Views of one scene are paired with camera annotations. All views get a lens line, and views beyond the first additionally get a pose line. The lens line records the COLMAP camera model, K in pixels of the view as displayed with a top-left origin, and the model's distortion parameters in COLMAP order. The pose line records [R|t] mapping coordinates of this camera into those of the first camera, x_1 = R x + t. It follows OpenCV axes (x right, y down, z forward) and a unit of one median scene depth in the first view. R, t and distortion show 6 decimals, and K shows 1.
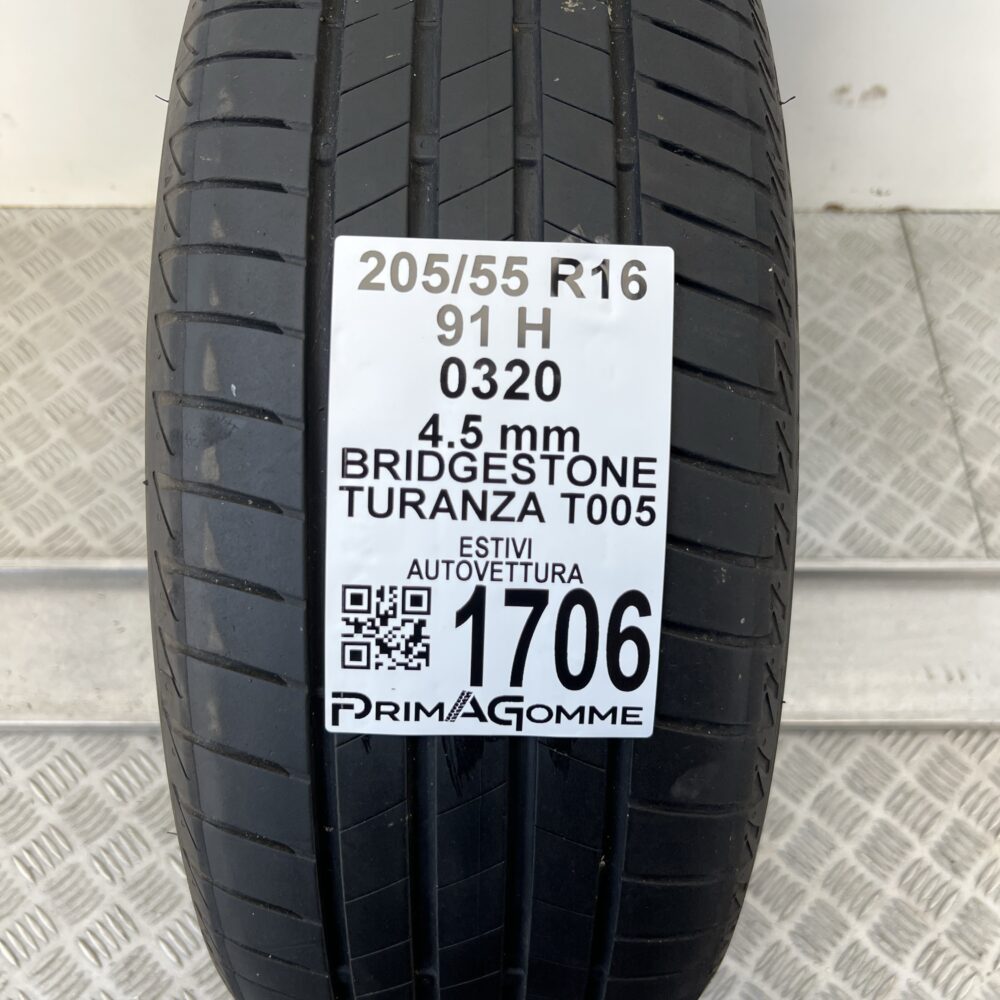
lens RADIAL K [[1028.3, 0, 499.3], [0, 1028.3, 502.2], [0, 0, 1]] dist [-0.005266, 0.000000]
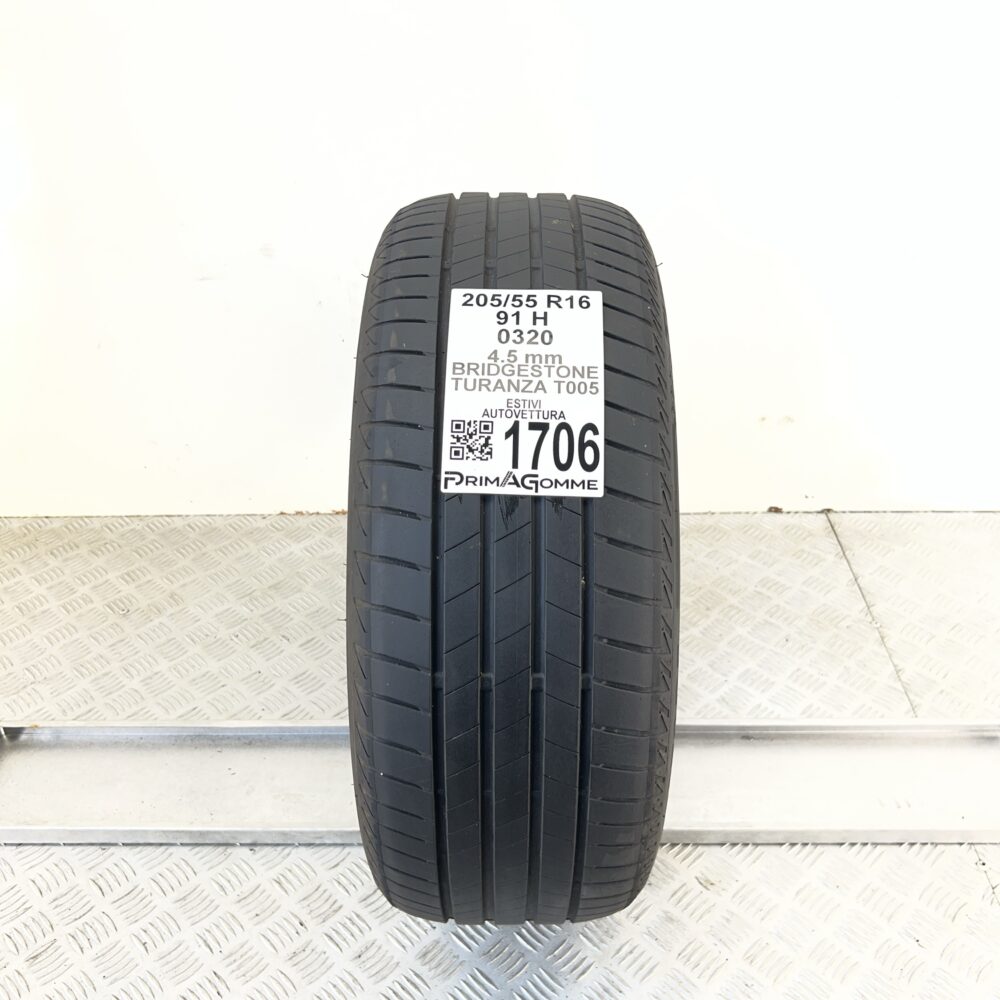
lens RADIAL K [[1028.3, 0, 497.1], [0, 1028.3, 498.8], [0, 0, 1]] dist [-0.005266, 0.000000]
pose [[0.999454, -0.013567, -0.030131, 0.002622], [-0.001896, 0.886786, -0.462177, 1.146786], [0.032990, 0.461982, 0.886276, -0.760572]]
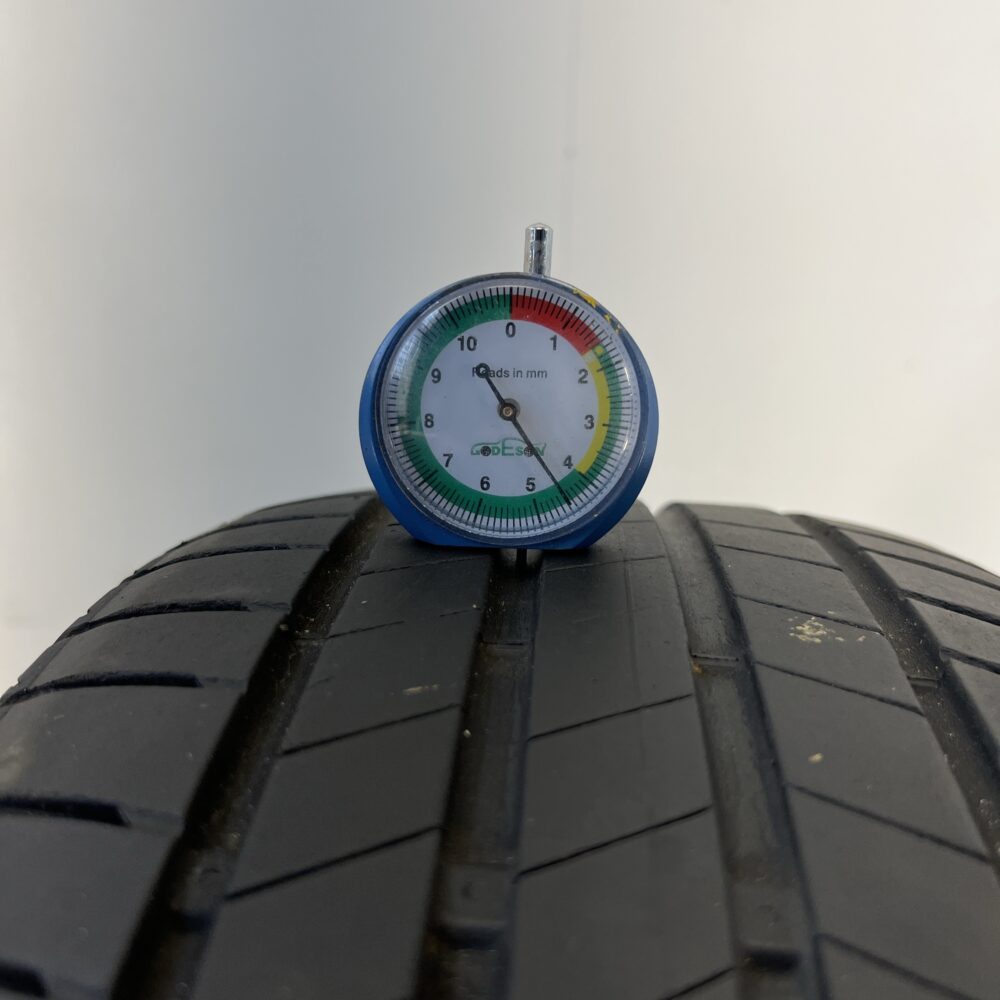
lens RADIAL K [[1028.3, 0, 493.3], [0, 1028.3, 502.4], [0, 0, 1]] dist [-0.005266, 0.000000]
pose [[0.996520, 0.035398, -0.075469, -0.043429], [-0.078357, 0.706652, -0.703209, -0.188440], [0.028438, 0.706675, 0.706967, 0.639445]]
